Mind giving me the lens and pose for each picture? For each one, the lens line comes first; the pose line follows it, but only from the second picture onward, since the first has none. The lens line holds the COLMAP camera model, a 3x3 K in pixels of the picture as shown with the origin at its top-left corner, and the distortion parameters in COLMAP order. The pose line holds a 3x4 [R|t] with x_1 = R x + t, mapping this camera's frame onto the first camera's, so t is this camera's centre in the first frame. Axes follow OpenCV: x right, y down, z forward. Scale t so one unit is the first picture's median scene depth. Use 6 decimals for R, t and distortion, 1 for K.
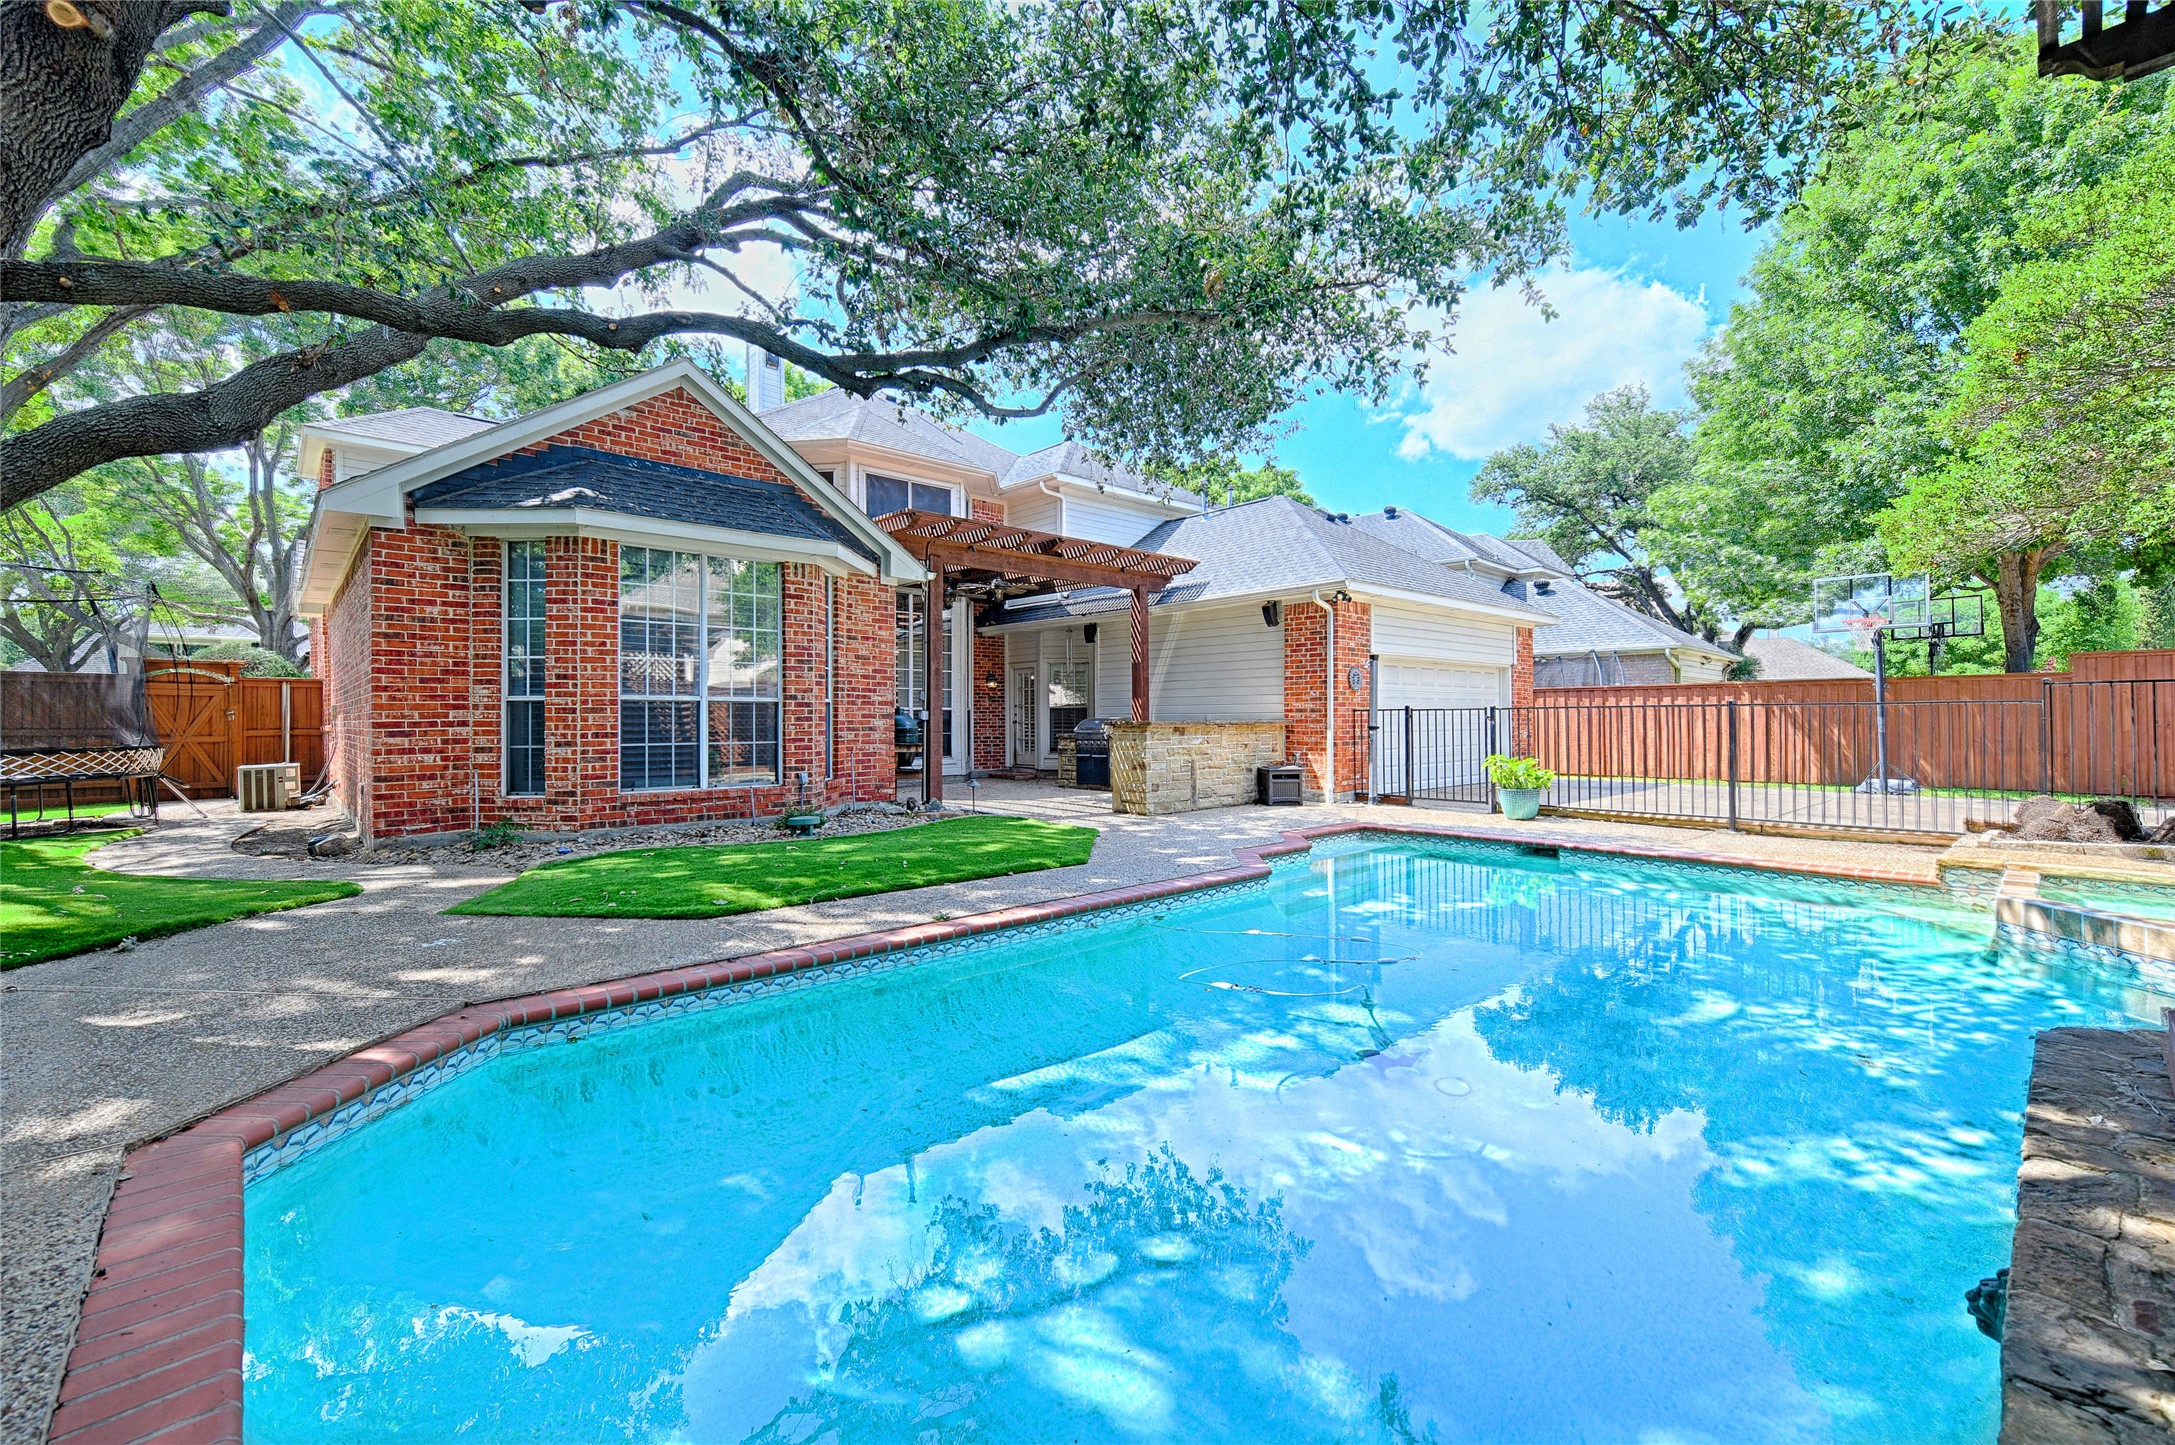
lens RADIAL K [[928.5, 0, 1065.8], [0, 928.5, 716.8], [0, 0, 1]] dist [0.003623, -0.000400]
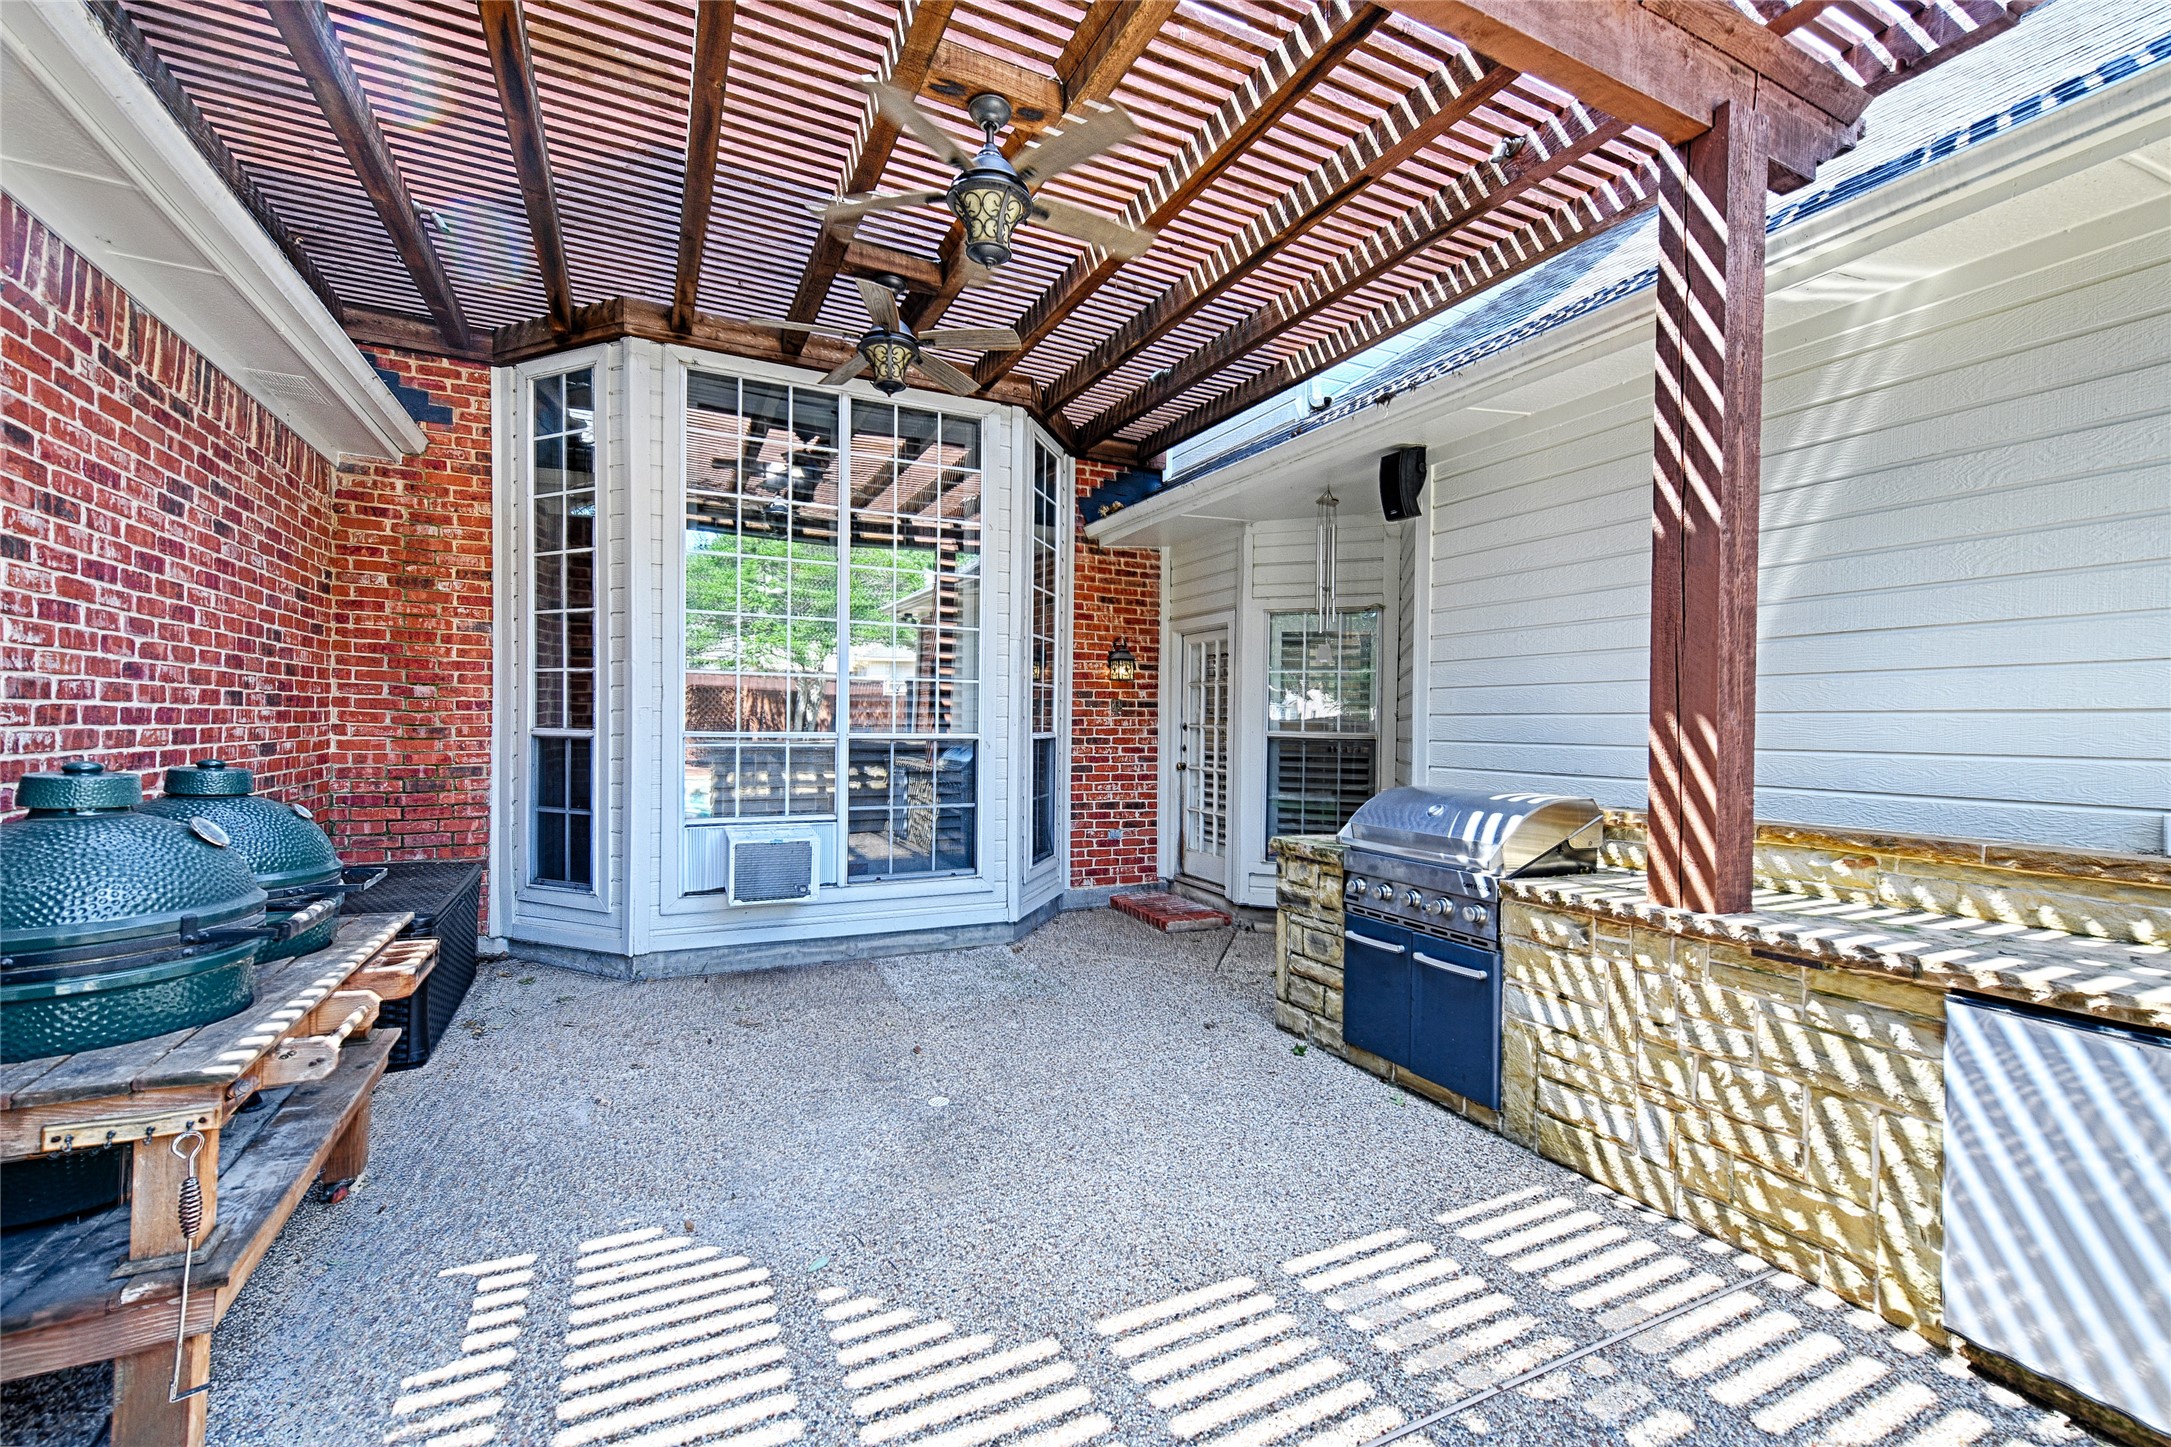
lens RADIAL K [[925.7, 0, 1079.4], [0, 925.7, 733.6], [0, 0, 1]] dist [0.009069, -0.000786]
pose [[0.964988, 0.015985, -0.261806, 0.011472], [-0.012784, 0.999821, 0.013925, -0.027830], [0.261982, -0.010090, 0.965020, 1.260167]]
